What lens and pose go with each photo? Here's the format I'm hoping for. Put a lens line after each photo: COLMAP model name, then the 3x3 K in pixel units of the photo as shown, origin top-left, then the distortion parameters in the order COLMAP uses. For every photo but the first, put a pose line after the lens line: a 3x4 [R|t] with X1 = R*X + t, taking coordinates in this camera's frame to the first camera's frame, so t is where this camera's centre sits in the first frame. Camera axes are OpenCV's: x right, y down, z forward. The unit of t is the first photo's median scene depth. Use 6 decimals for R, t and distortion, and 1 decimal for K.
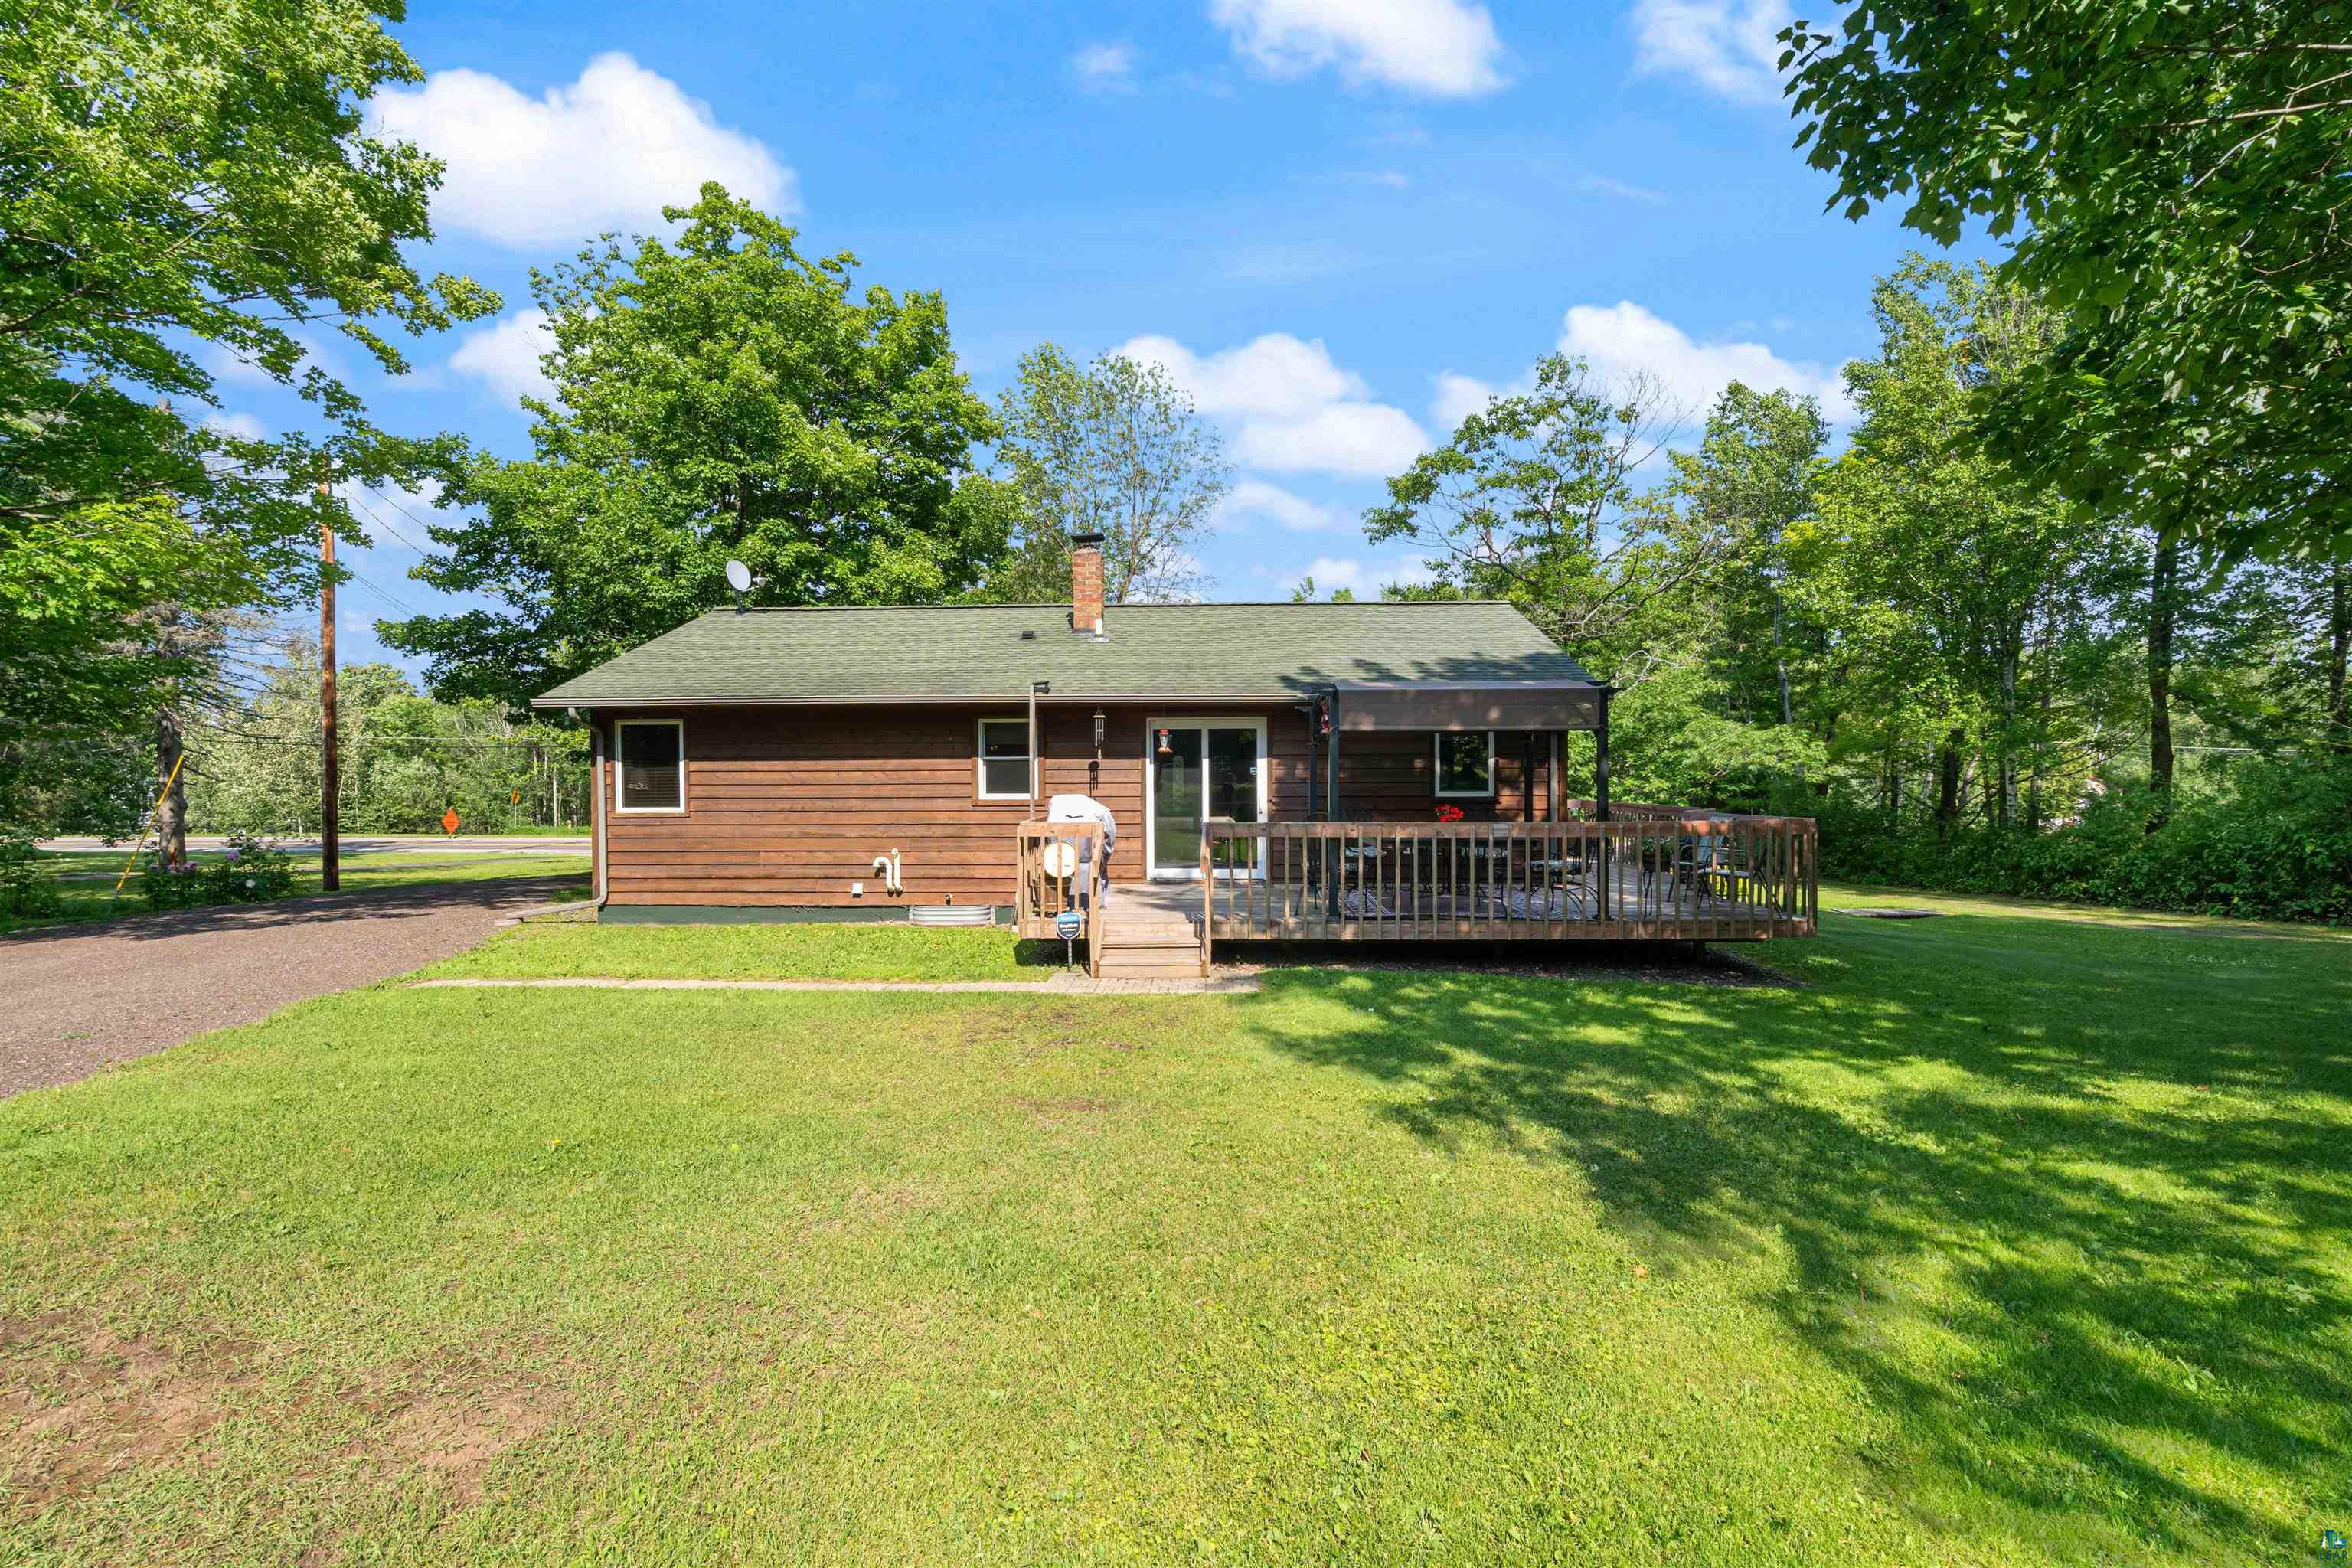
lens RADIAL K [[1080.4, 0, 1155.4], [0, 1080.4, 781.2], [0, 0, 1]] dist [-0.002366, -0.000007]
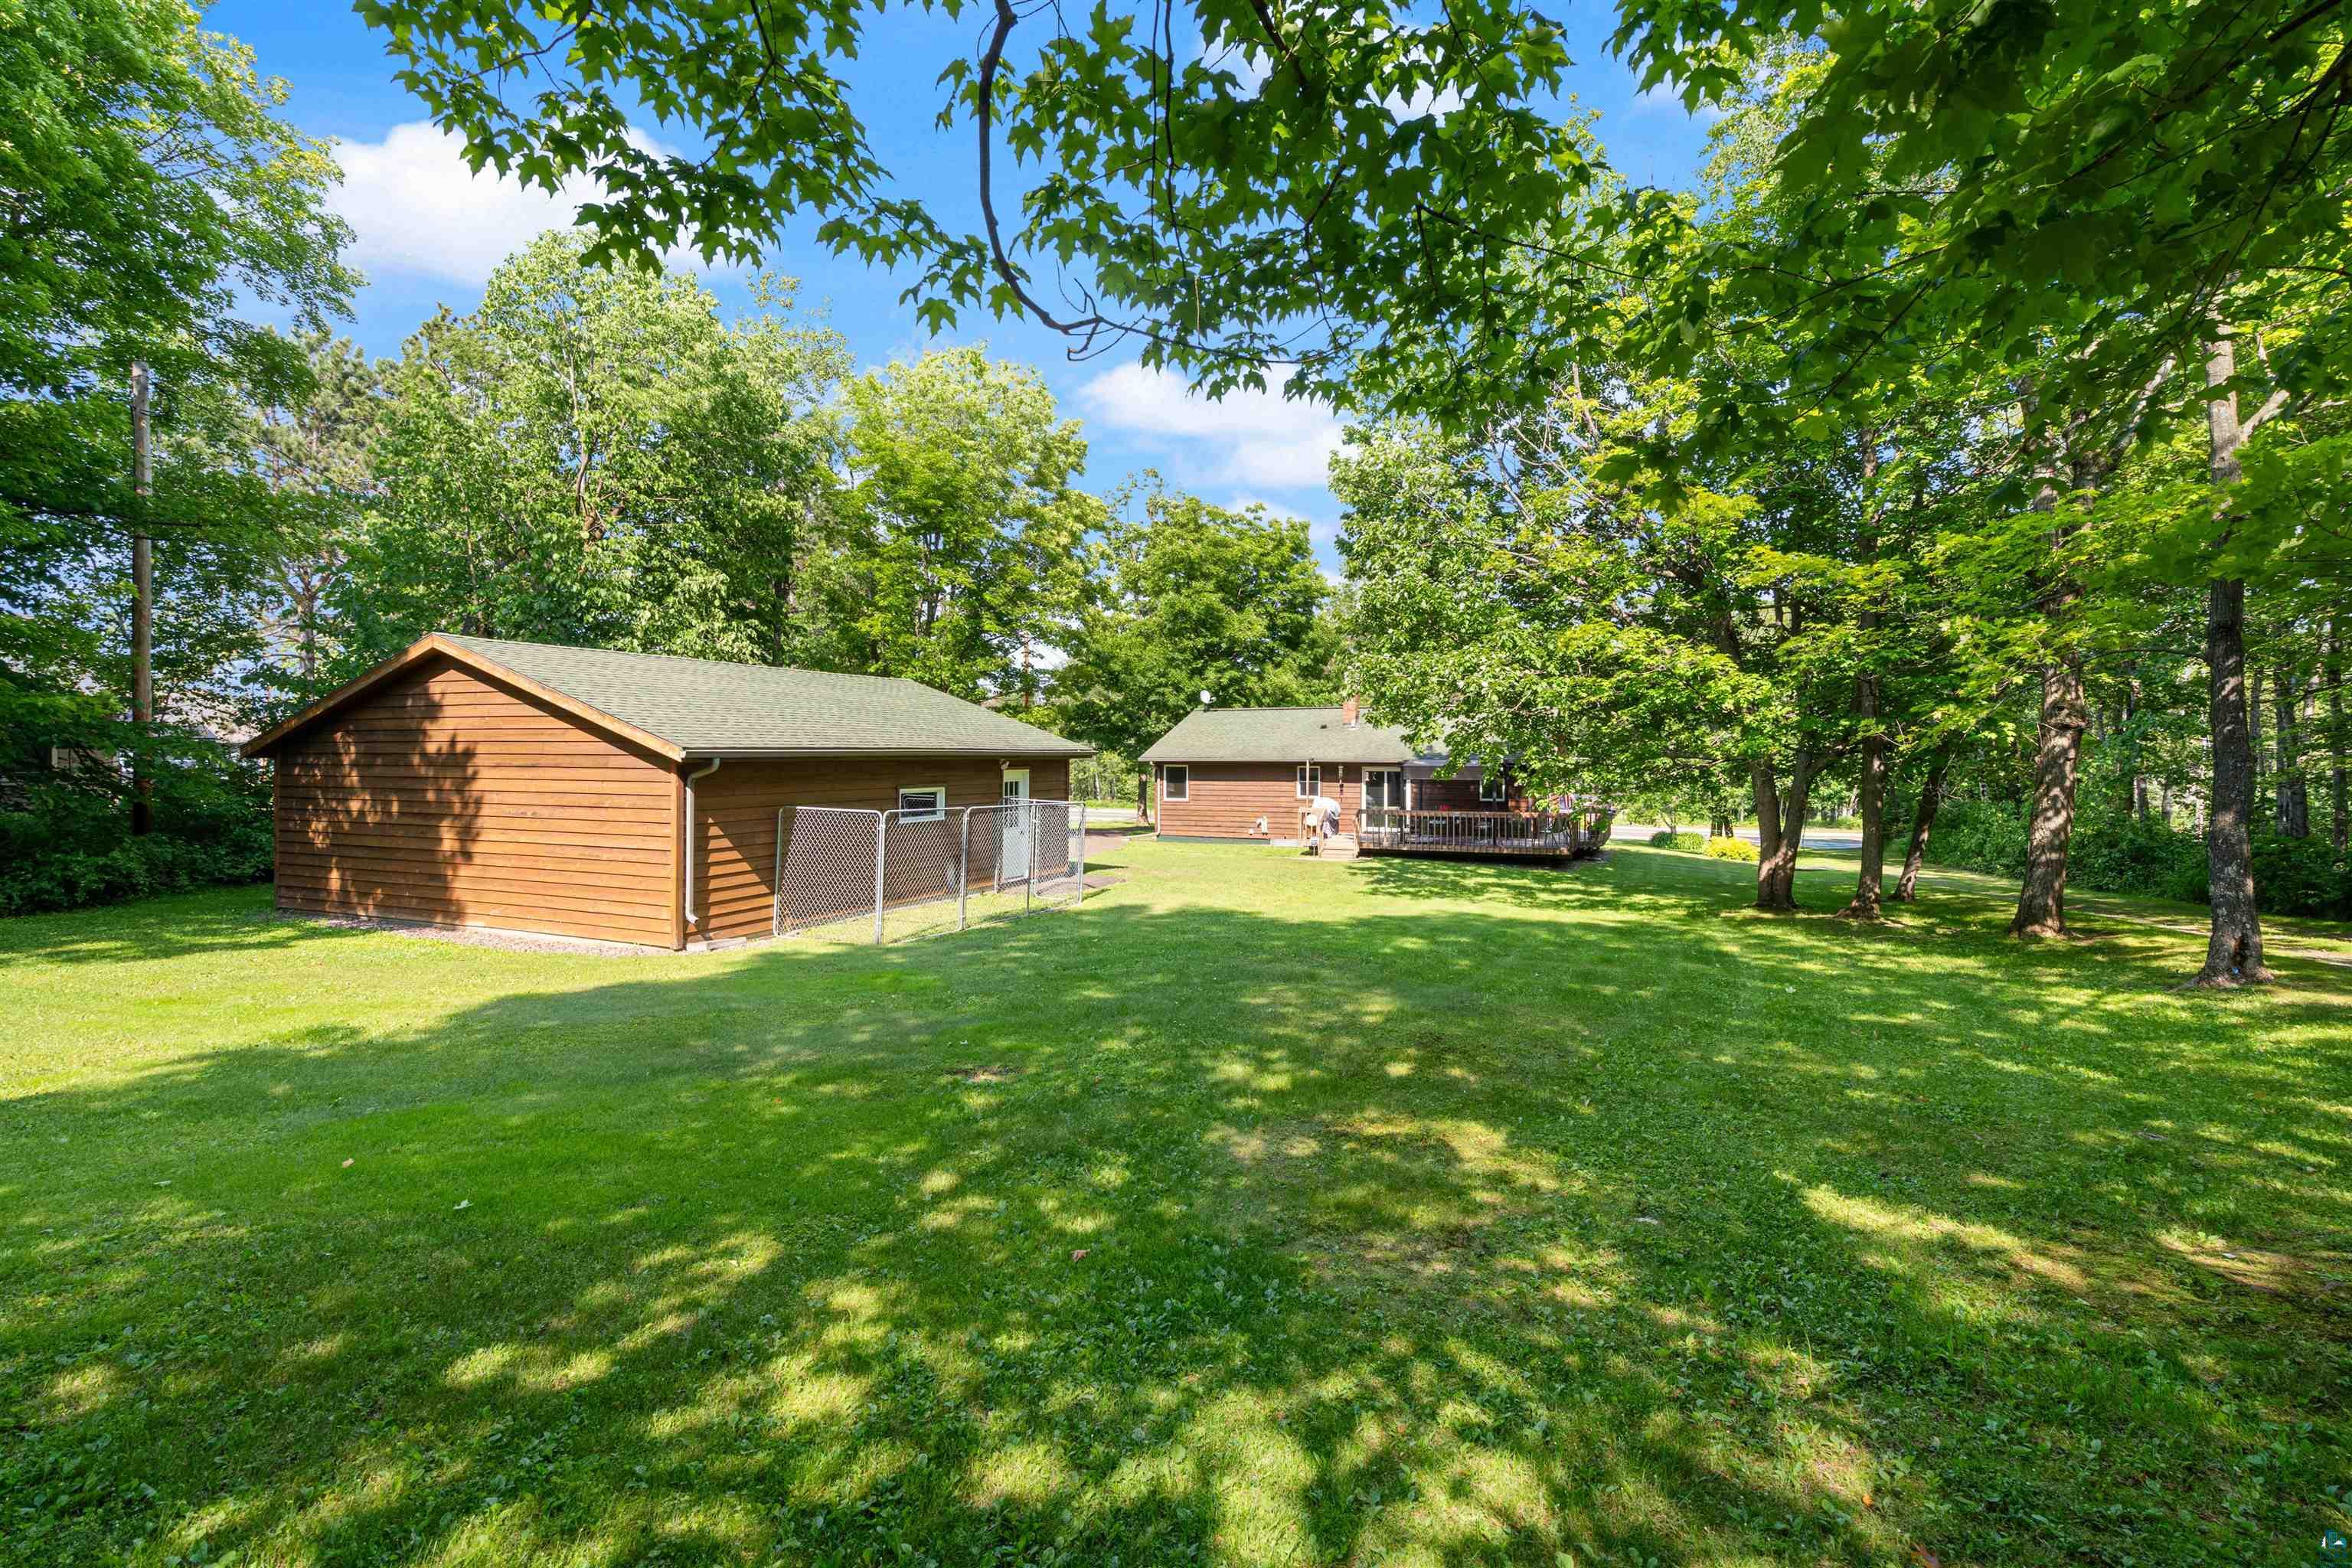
lens RADIAL K [[1093.8, 0, 1178.9], [0, 1093.8, 752.0], [0, 0, 1]] dist [-0.000395, 0.000528]
pose [[0.932266, 0.002180, -0.361766, 0.503683], [-0.006457, 0.999923, -0.010612, -0.061144], [0.361715, 0.012229, 0.932208, -1.487027]]
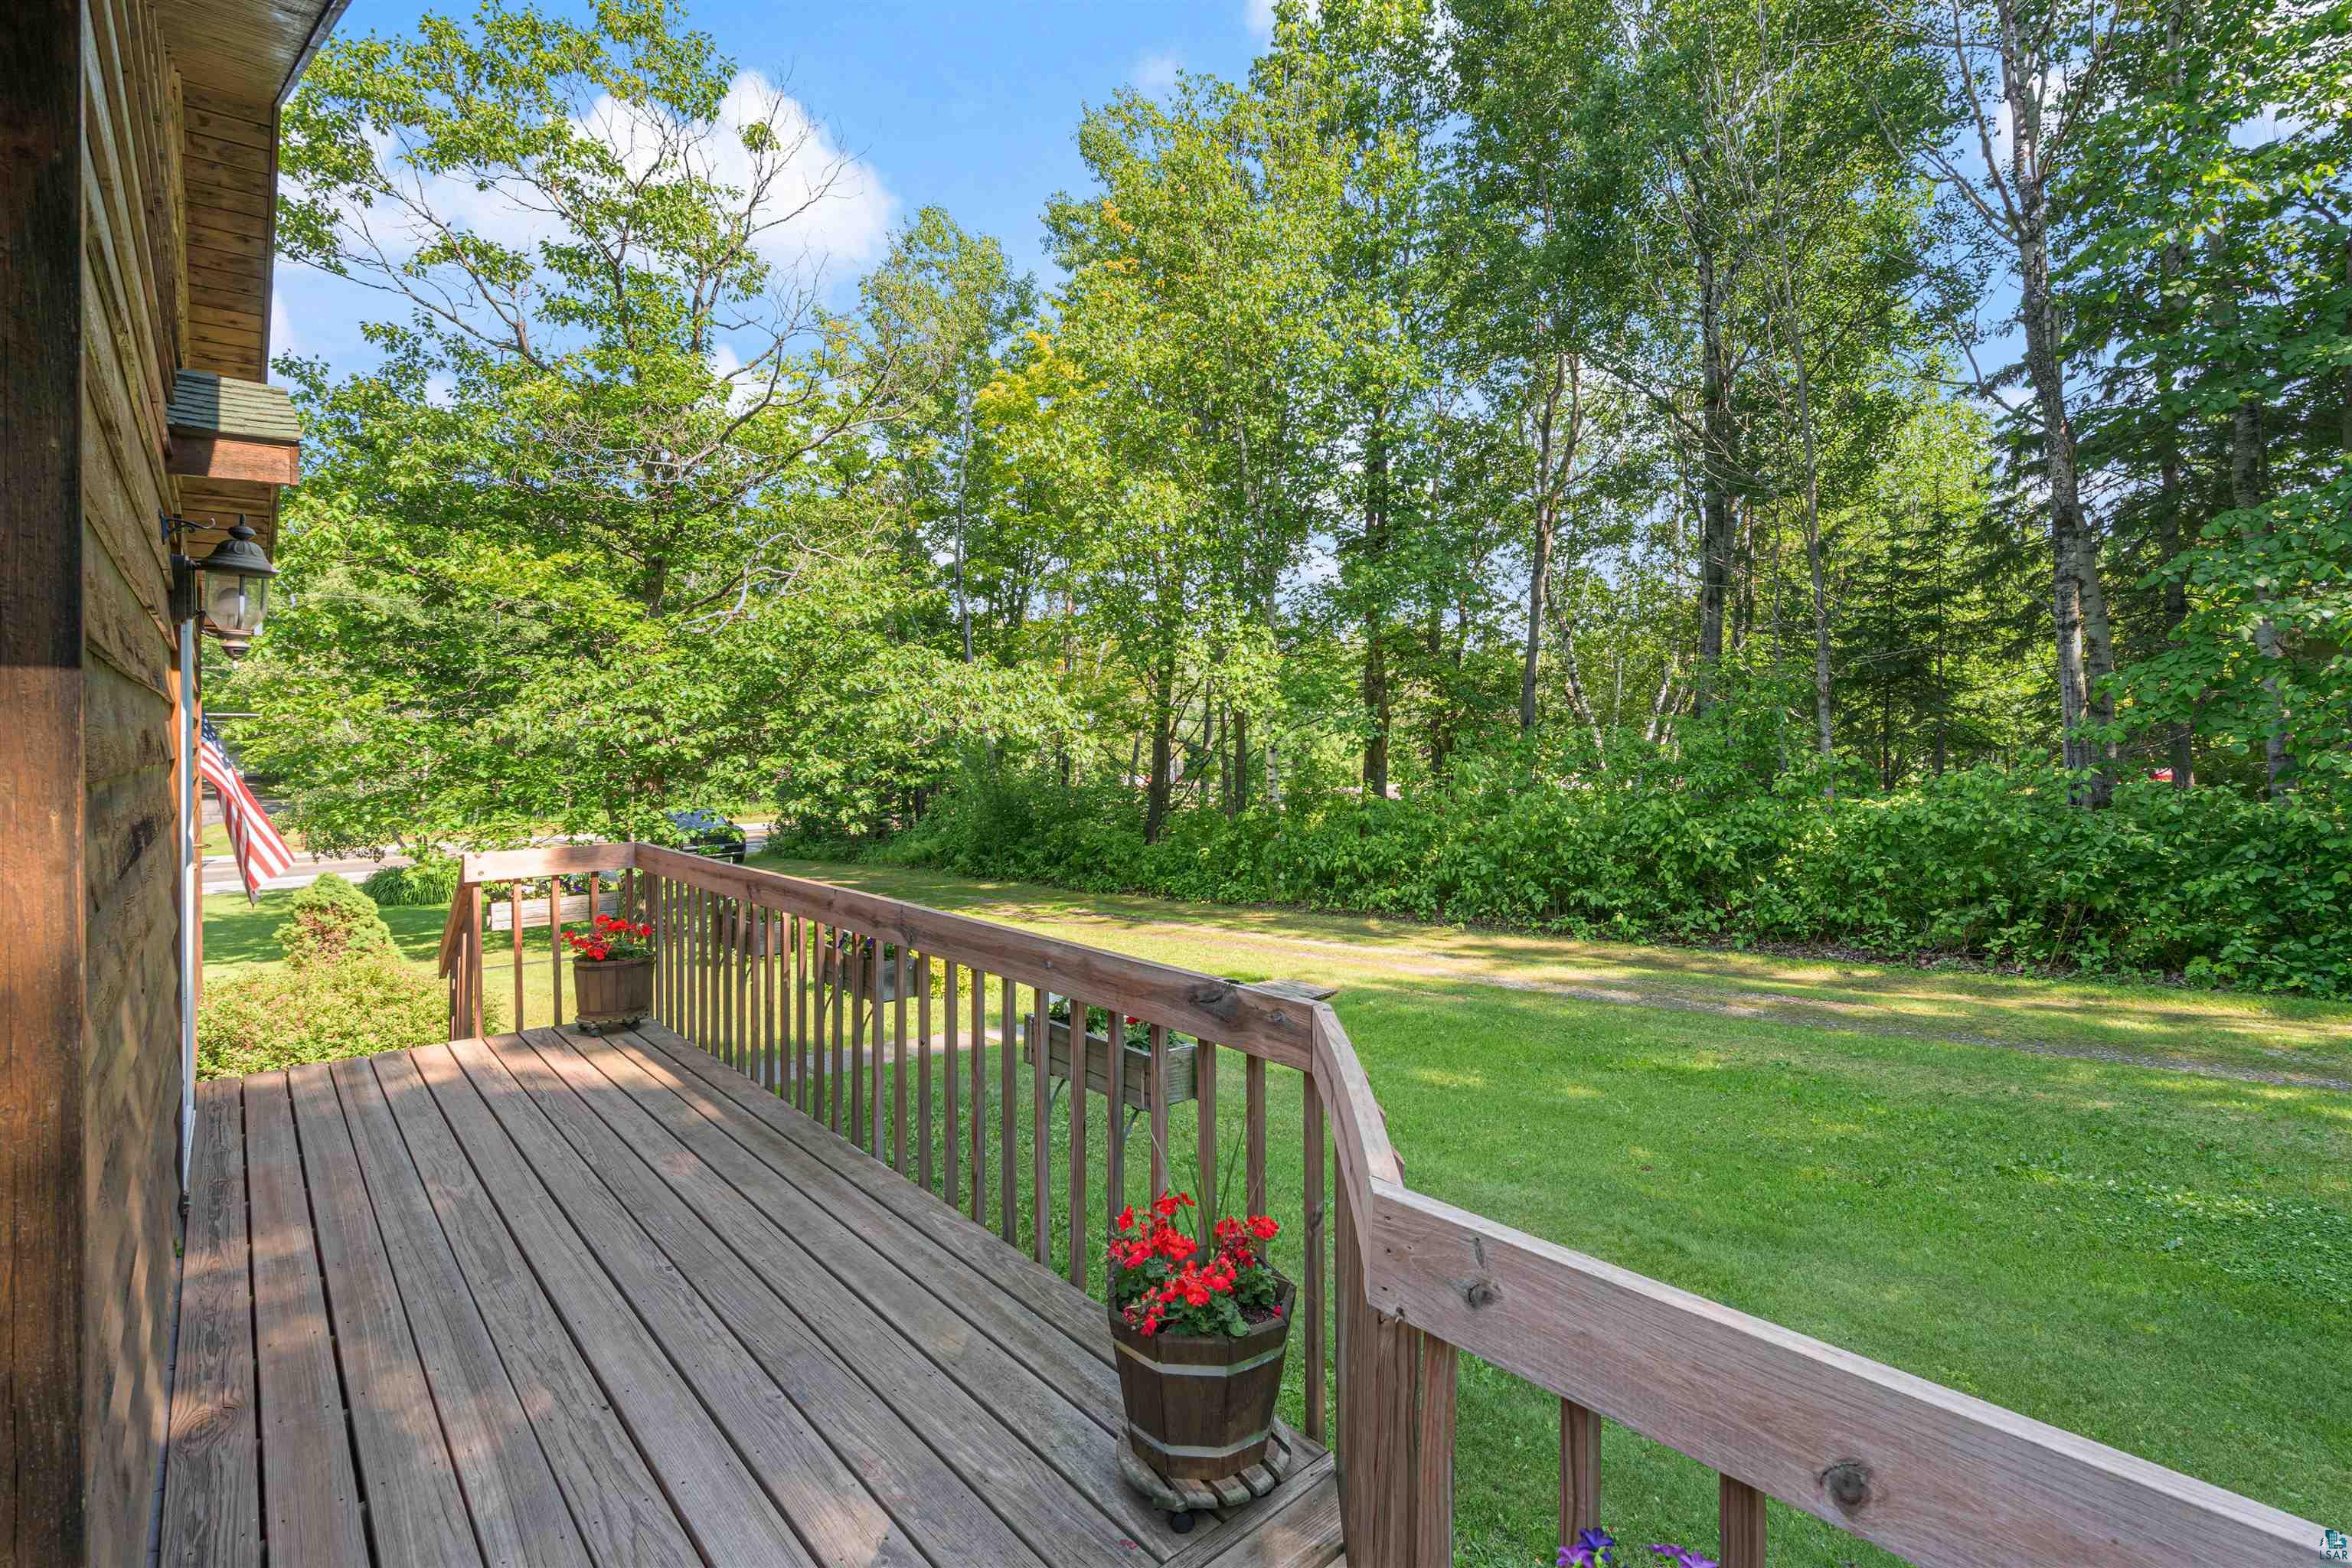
lens RADIAL K [[1093.8, 0, 1178.9], [0, 1093.8, 752.0], [0, 0, 1]] dist [-0.000395, 0.000528]
pose [[0.723490, -0.021378, 0.690004, 0.373003], [0.019699, 0.999753, 0.010321, -0.010995], [-0.690054, 0.006125, 0.723732, 0.825523]]
